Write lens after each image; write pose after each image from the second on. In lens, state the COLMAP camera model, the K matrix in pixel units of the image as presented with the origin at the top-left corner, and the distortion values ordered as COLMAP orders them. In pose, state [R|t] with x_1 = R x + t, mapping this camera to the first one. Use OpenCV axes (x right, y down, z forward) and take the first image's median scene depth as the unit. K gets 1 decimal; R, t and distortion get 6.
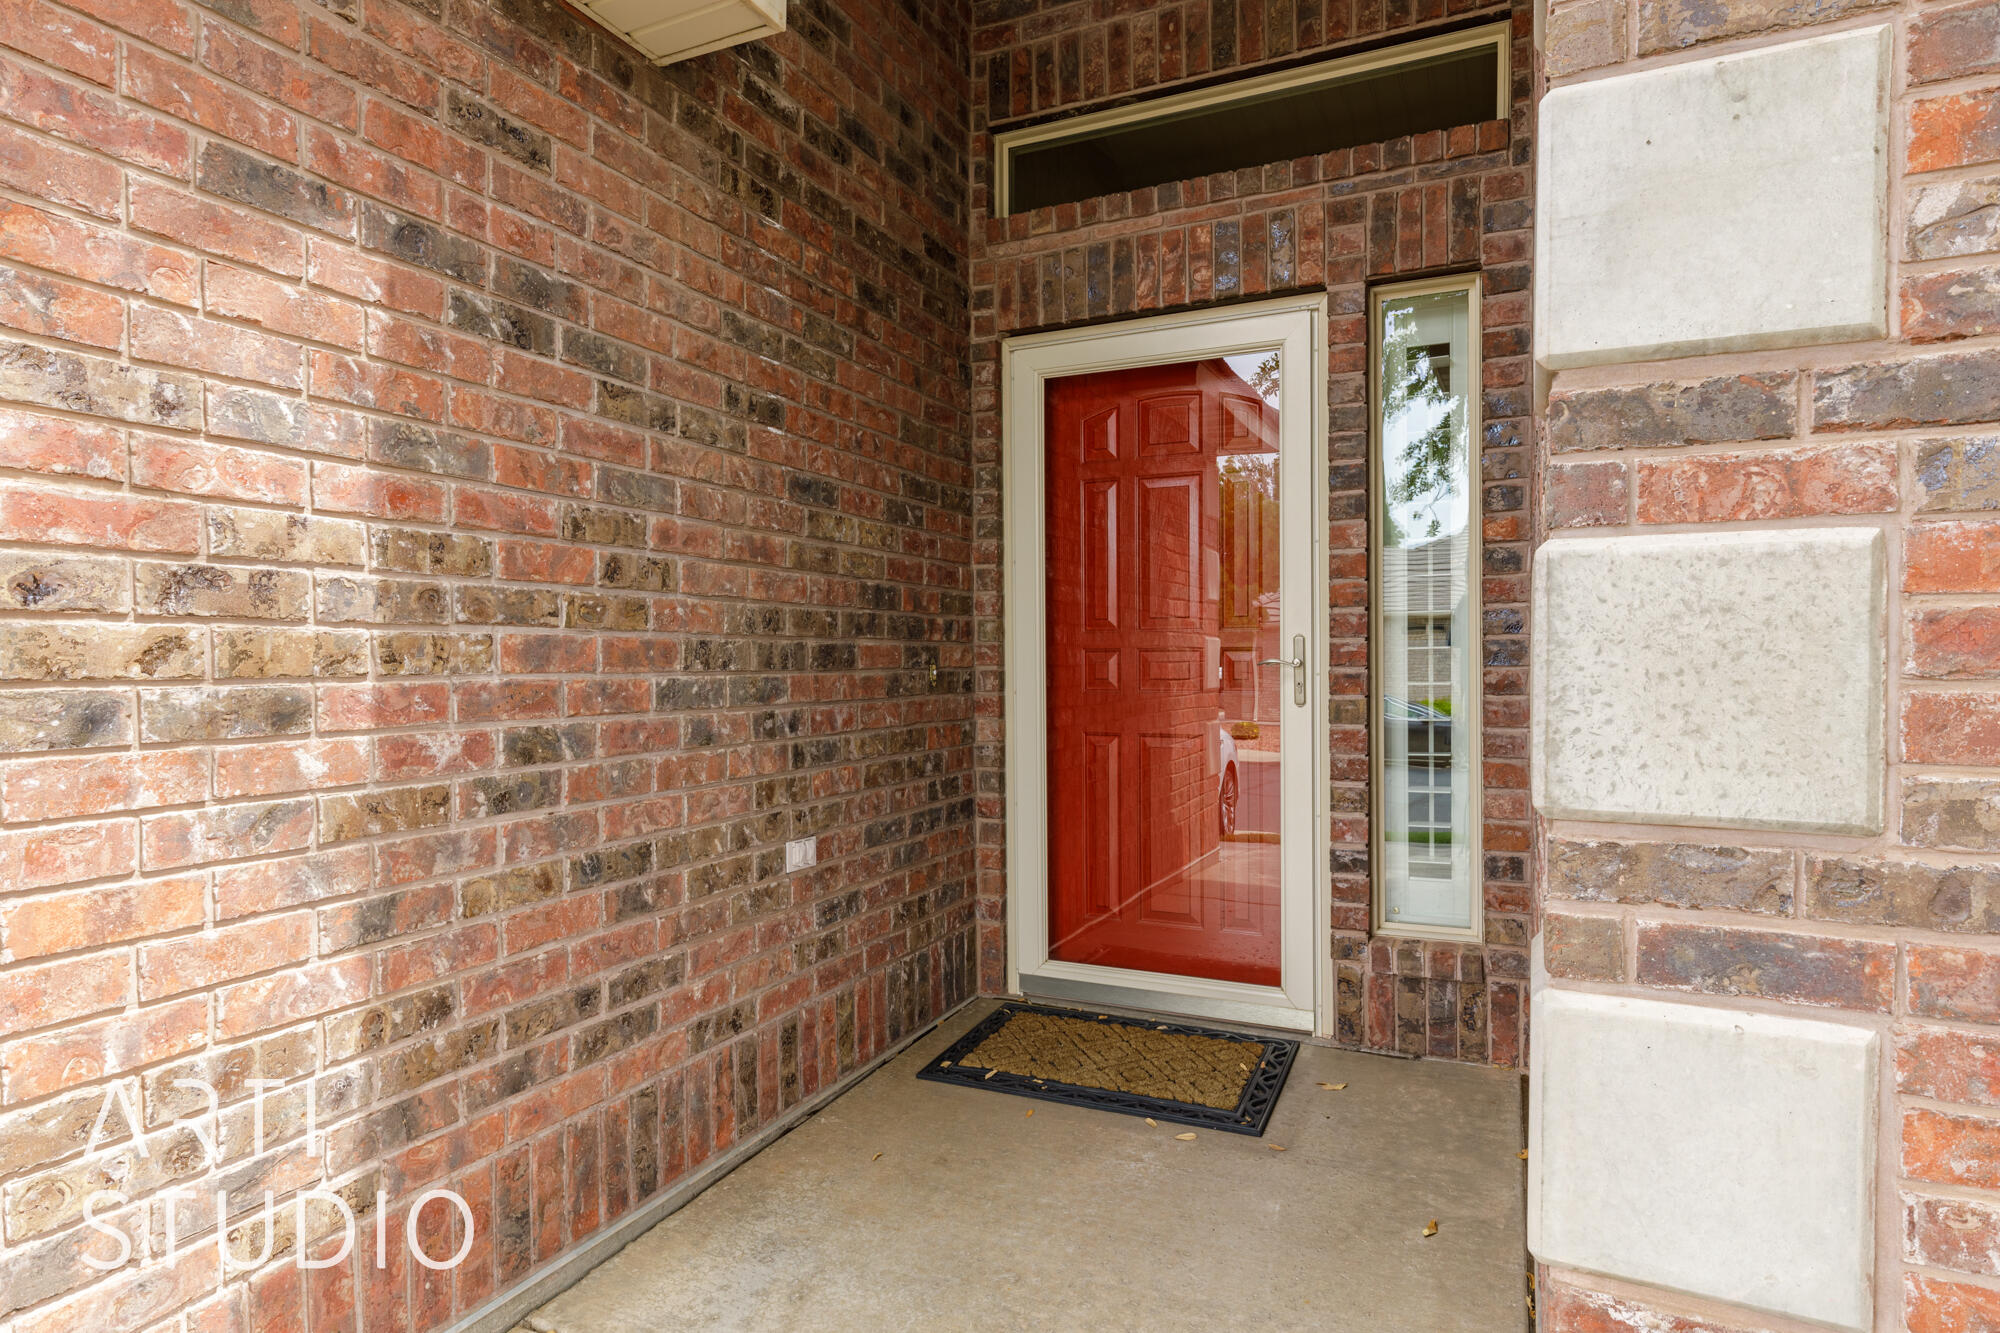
lens RADIAL K [[1105.6, 0, 1012.6], [0, 1105.6, 667.9], [0, 0, 1]] dist [0.004523, 0.000116]
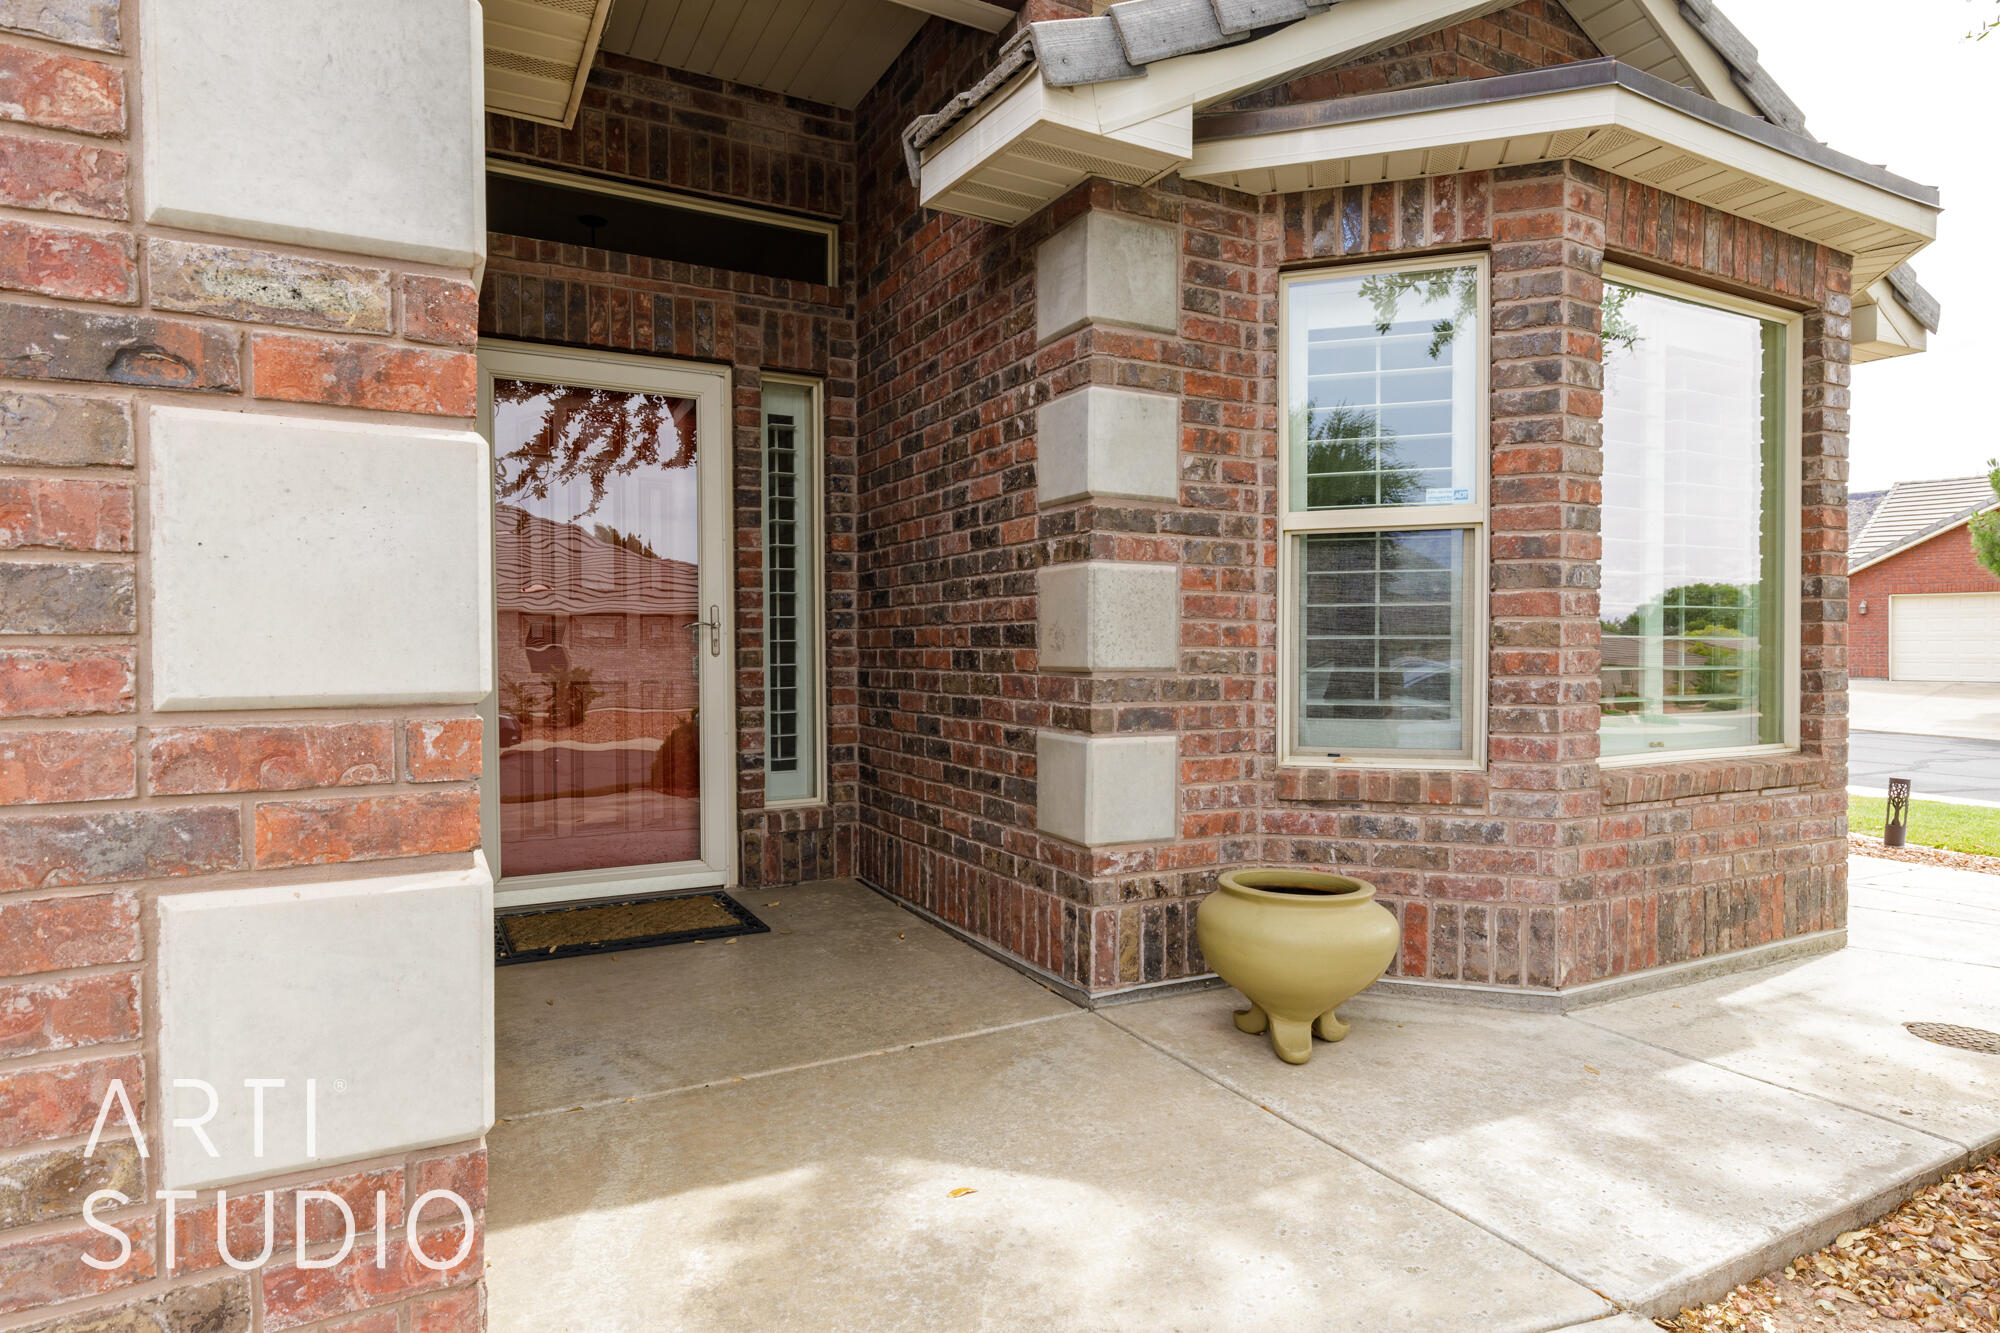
lens RADIAL K [[1105.6, 0, 1012.6], [0, 1105.6, 667.9], [0, 0, 1]] dist [0.004523, 0.000116]
pose [[0.591454, -0.009919, 0.806278, -0.701968], [0.006495, 0.999950, 0.007538, 0.044738], [-0.806312, 0.000778, 0.591489, -0.149838]]
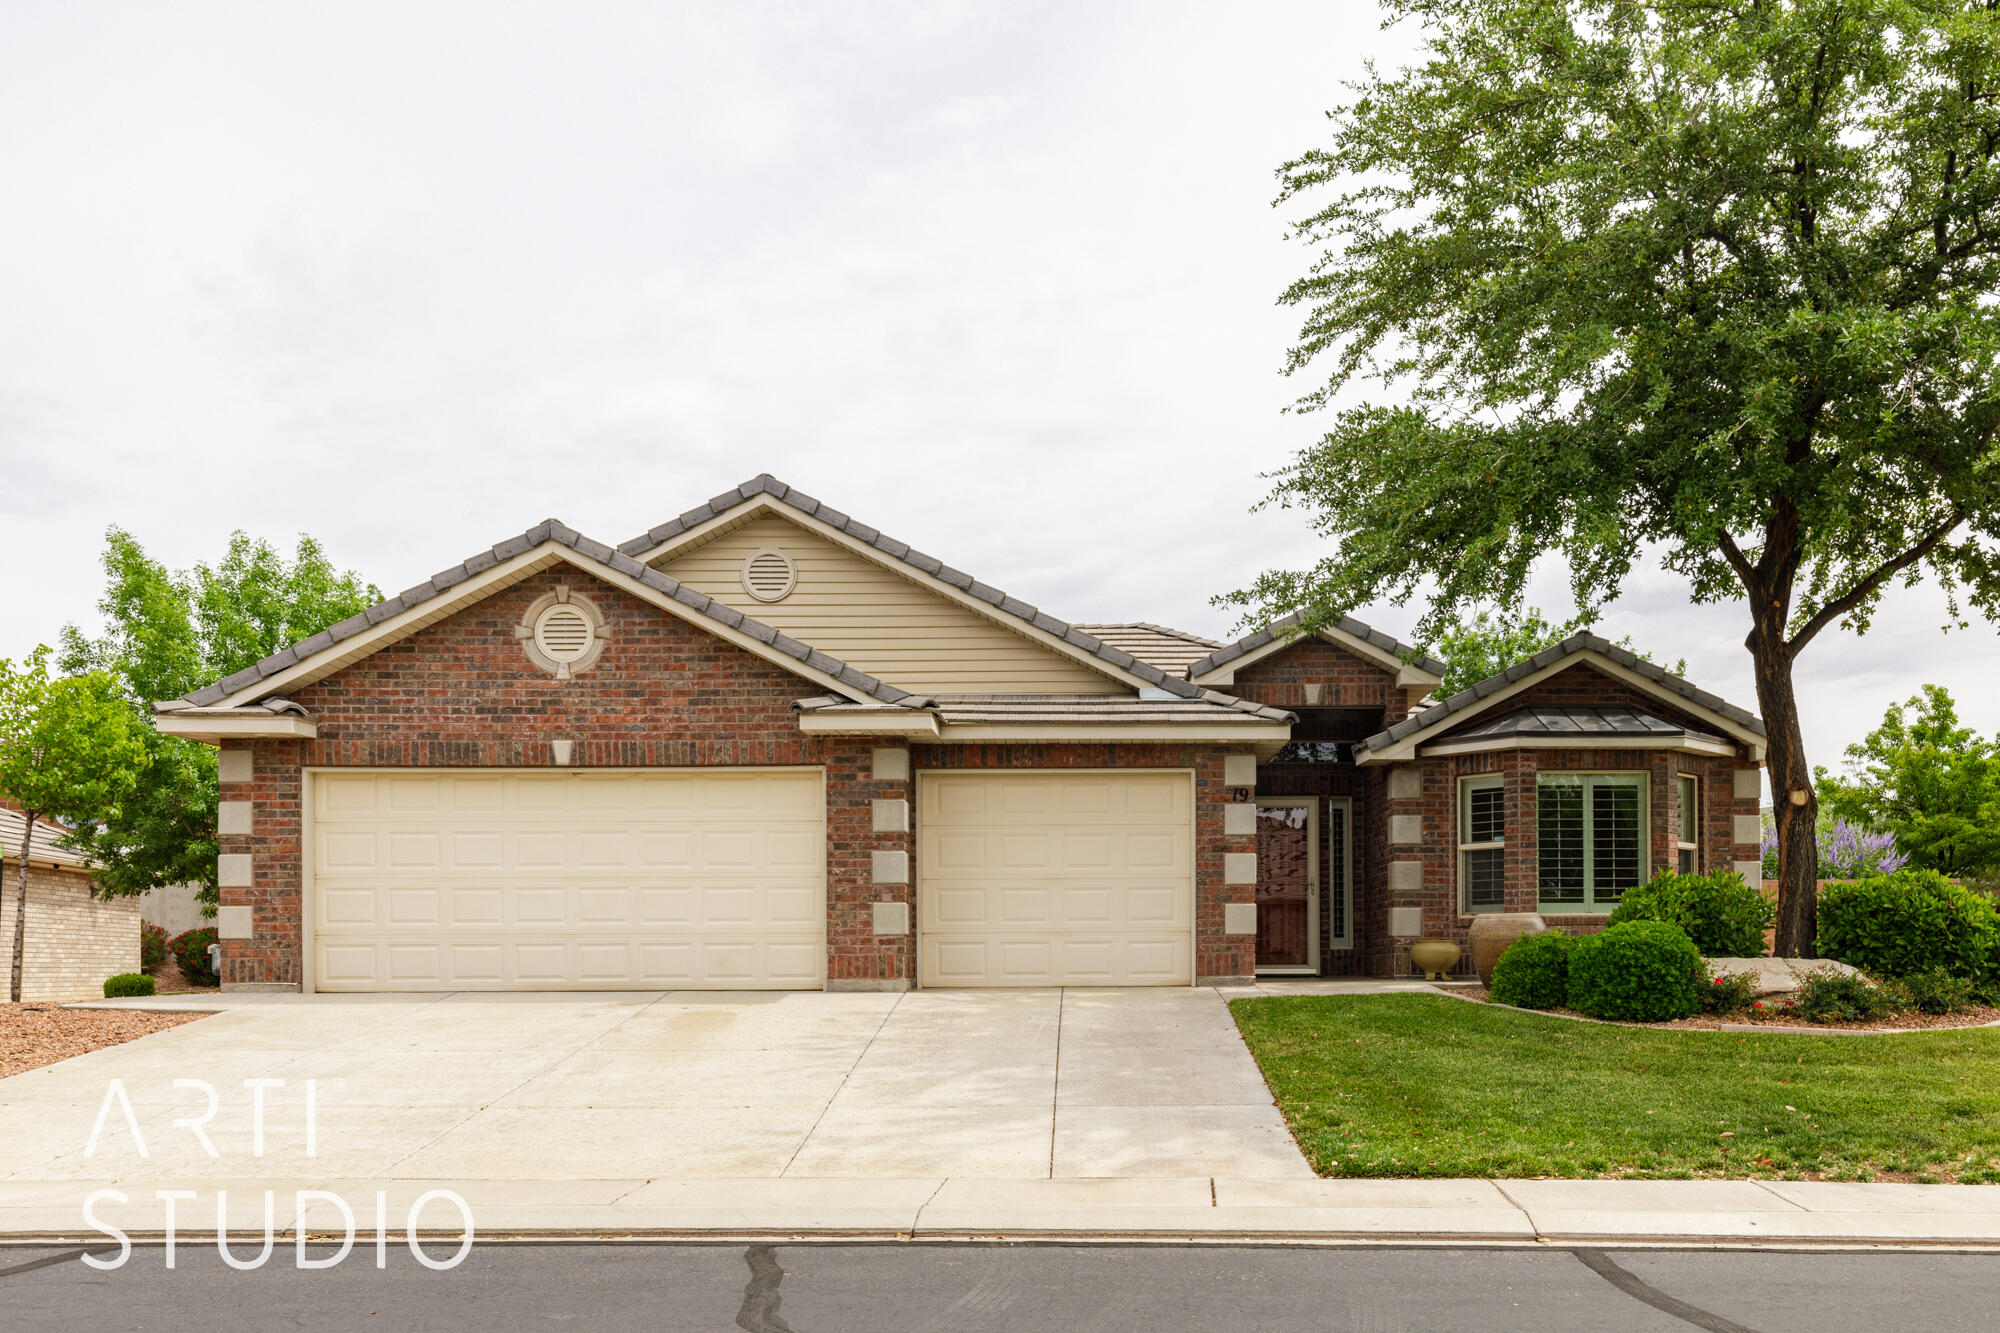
lens RADIAL K [[1942.5, 0, 1000.1], [0, 1942.5, 975.7], [0, 0, 1]] dist [-0.007469, -0.002878]
pose [[0.914442, 0.006310, 0.404668, -4.005962], [0.000468, 0.999861, -0.016649, 0.488978], [-0.404717, 0.015414, 0.914312, -5.514975]]
